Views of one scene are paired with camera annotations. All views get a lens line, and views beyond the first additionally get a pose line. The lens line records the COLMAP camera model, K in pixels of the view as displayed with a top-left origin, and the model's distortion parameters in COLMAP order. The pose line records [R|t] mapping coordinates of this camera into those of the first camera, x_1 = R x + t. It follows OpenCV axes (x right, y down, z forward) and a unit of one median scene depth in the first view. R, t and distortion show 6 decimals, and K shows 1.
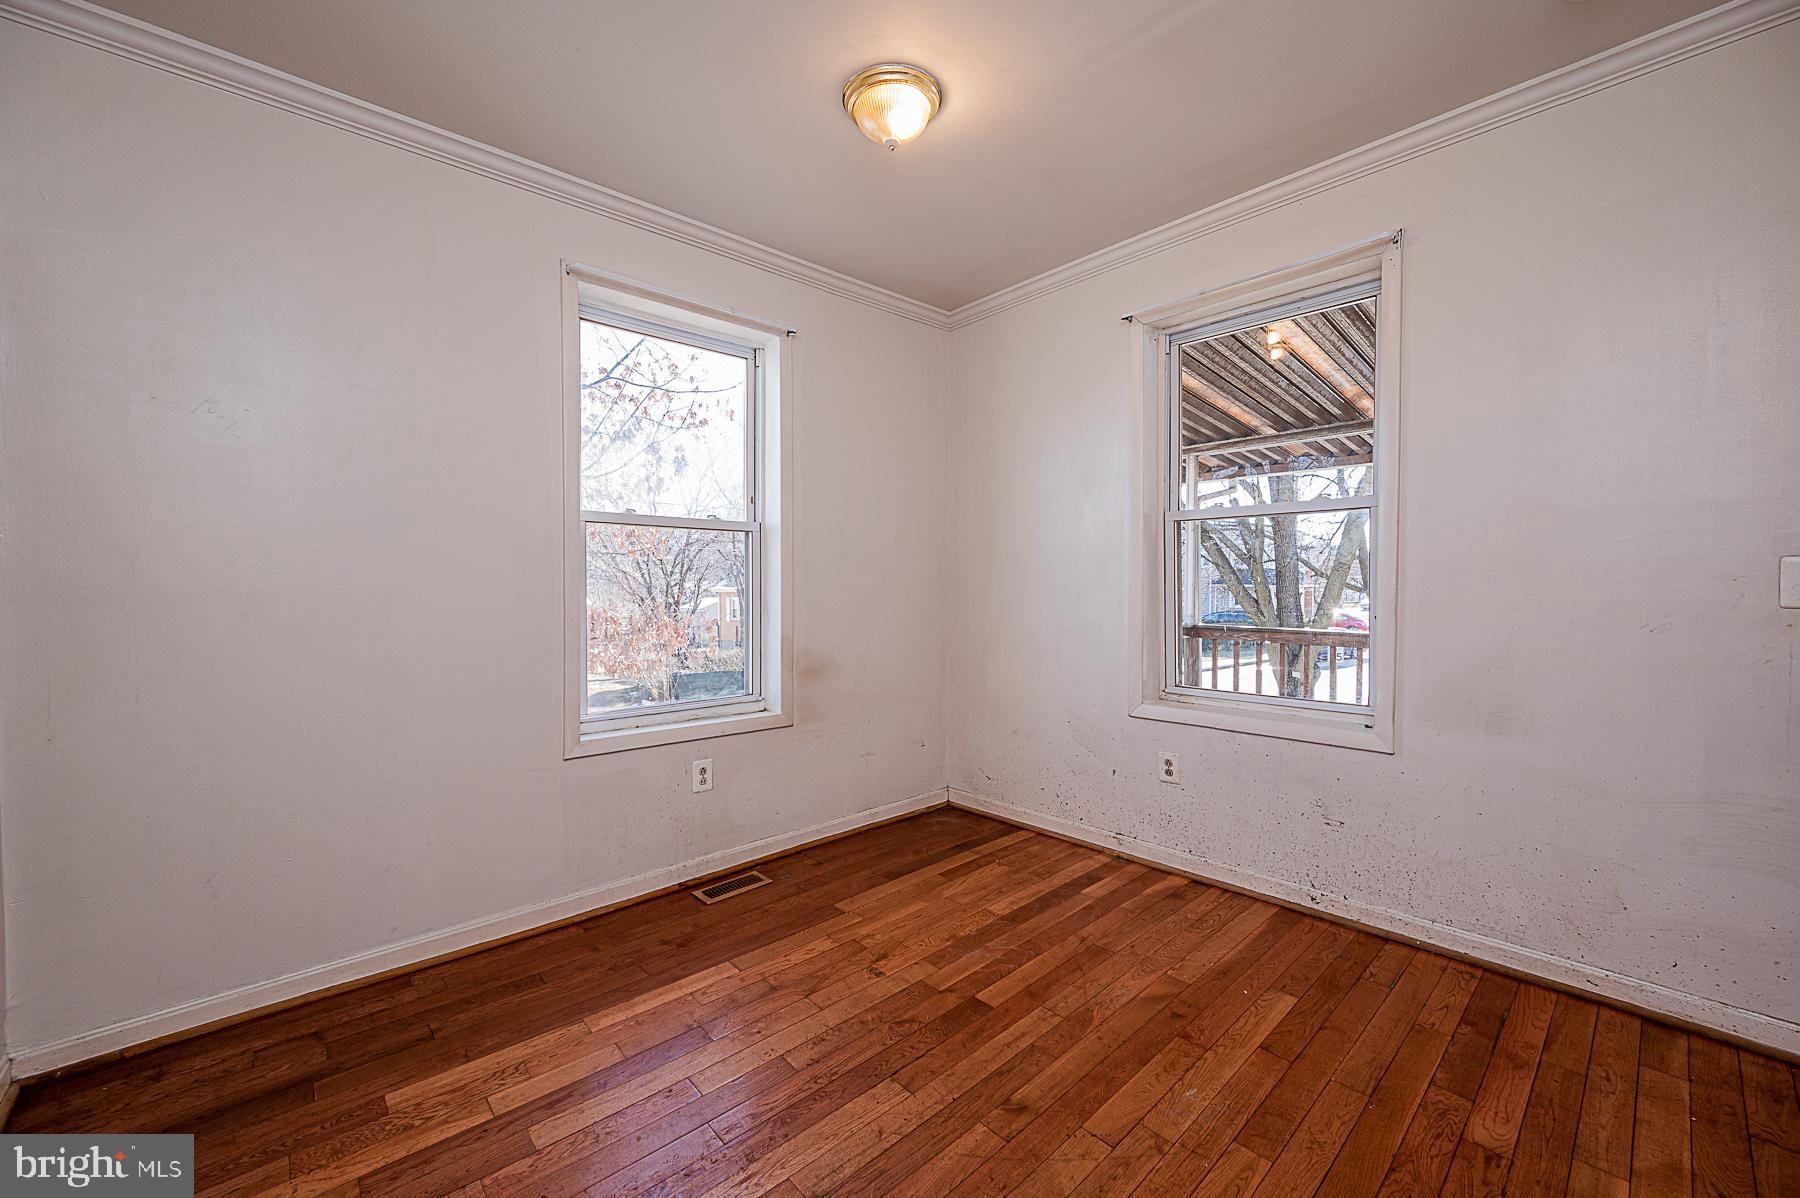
lens RADIAL K [[714.9, 0, 895.1], [0, 714.9, 603.6], [0, 0, 1]] dist [0.002113, -0.000427]
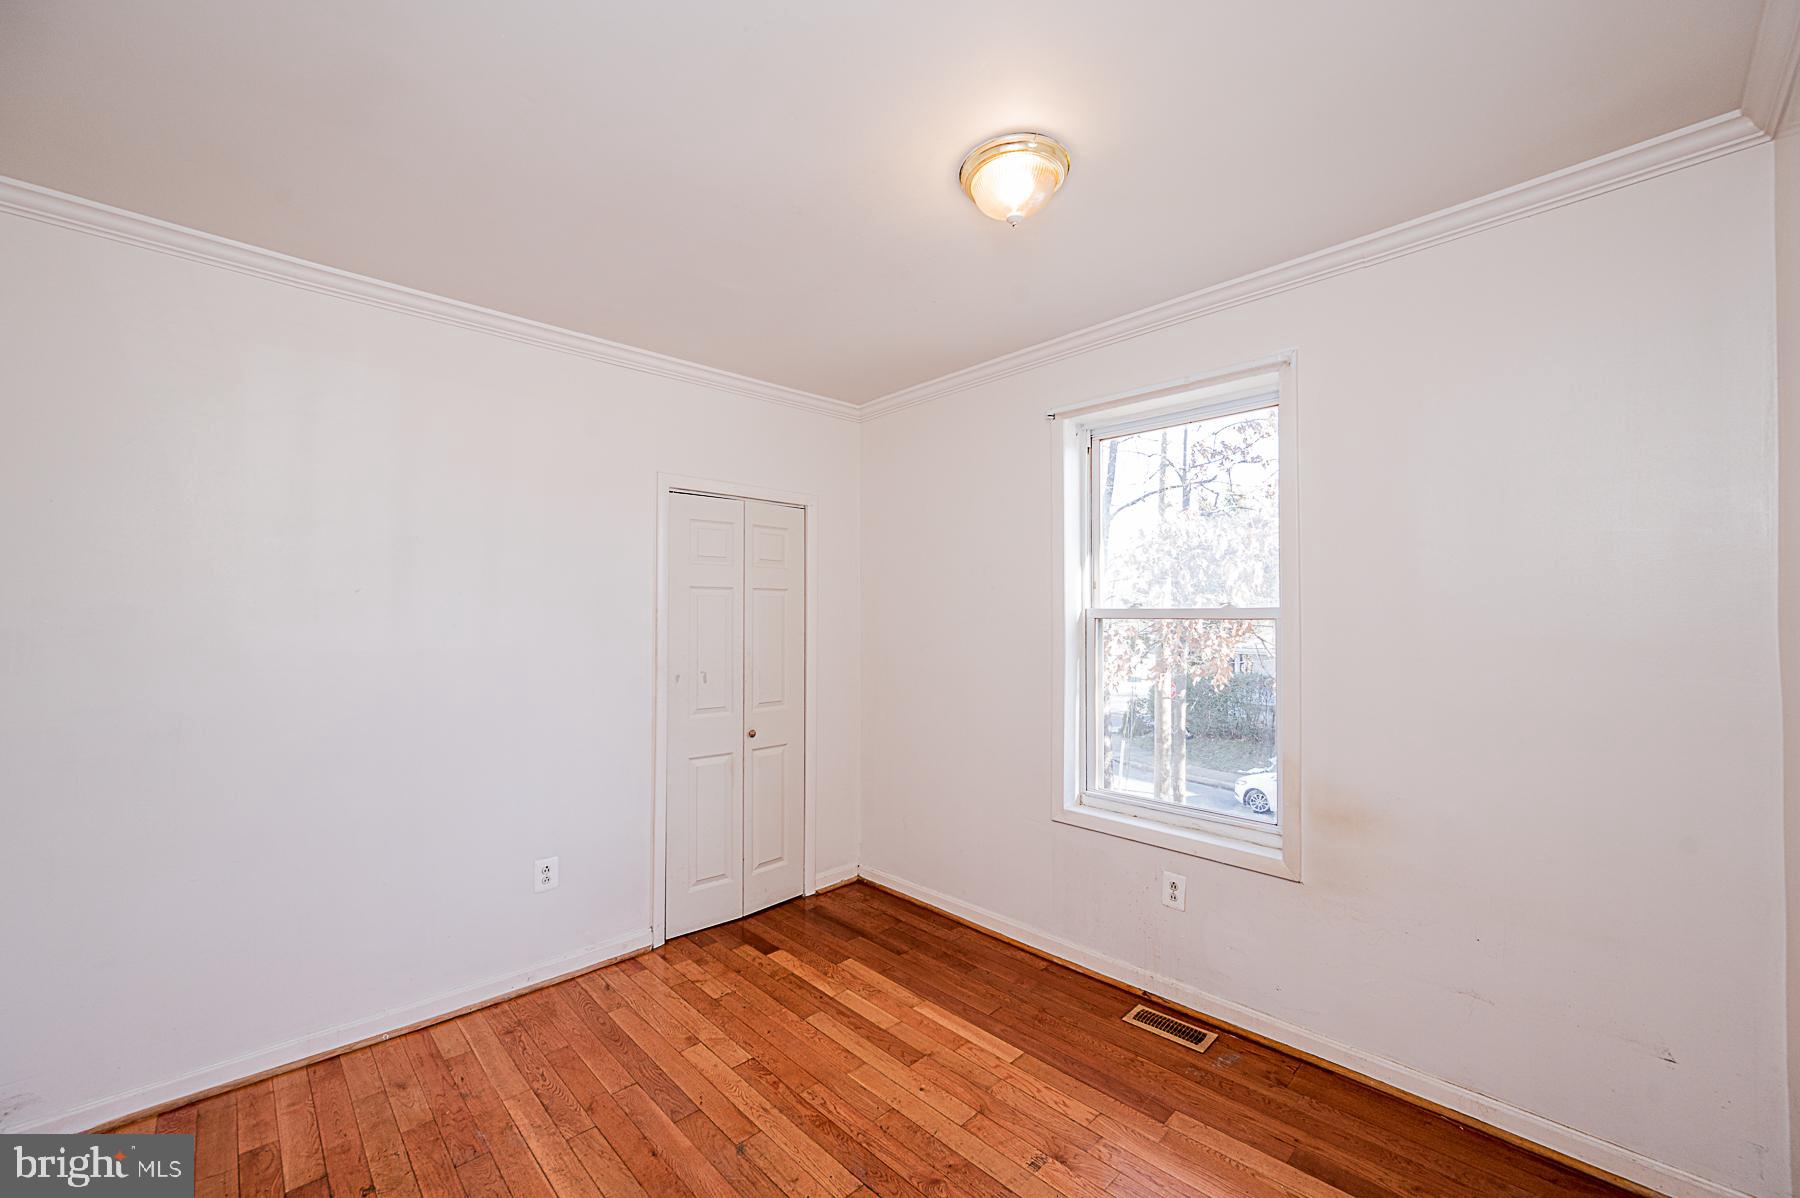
lens RADIAL K [[714.9, 0, 906.2], [0, 714.9, 606.7], [0, 0, 1]] dist [0.002113, -0.000427]
pose [[0.032308, -0.013203, -0.999391, 0.825833], [-0.025470, 0.999577, -0.014029, -0.132177], [0.999153, 0.025907, 0.031958, 0.792204]]
